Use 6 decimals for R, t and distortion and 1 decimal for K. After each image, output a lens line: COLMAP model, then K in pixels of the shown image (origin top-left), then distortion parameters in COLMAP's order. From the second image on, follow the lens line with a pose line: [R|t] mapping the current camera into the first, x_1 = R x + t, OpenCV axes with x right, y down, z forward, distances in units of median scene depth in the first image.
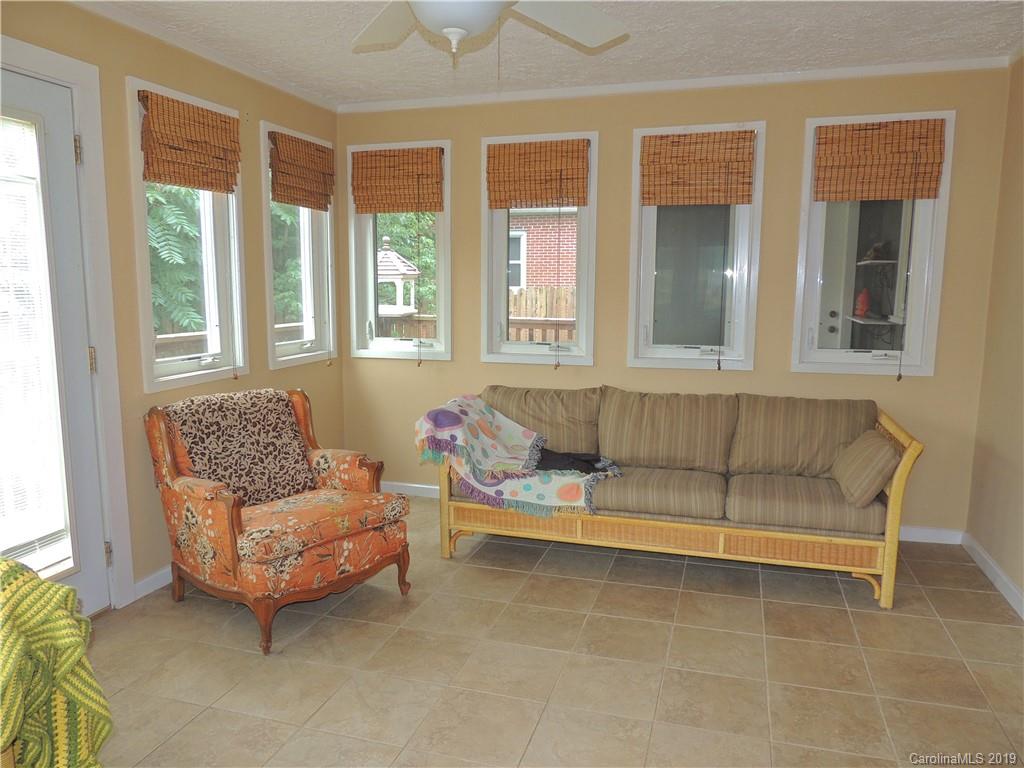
lens RADIAL K [[734.9, 0, 514.9], [0, 734.9, 386.4], [0, 0, 1]] dist [-0.008953, -0.008344]
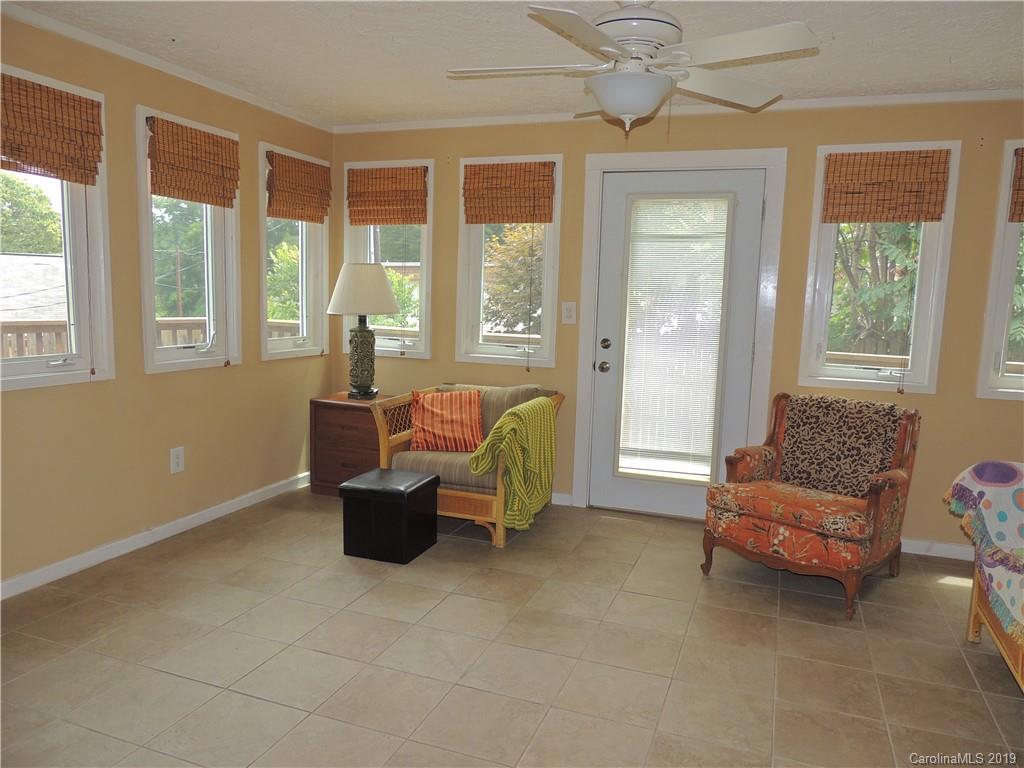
lens RADIAL K [[734.9, 0, 514.9], [0, 734.9, 386.4], [0, 0, 1]] dist [-0.008953, -0.008344]
pose [[-0.073026, 0.119227, -0.990178, 0.858190], [-0.171907, 0.976464, 0.130254, -0.074493], [0.982403, 0.179730, -0.050811, 0.586654]]
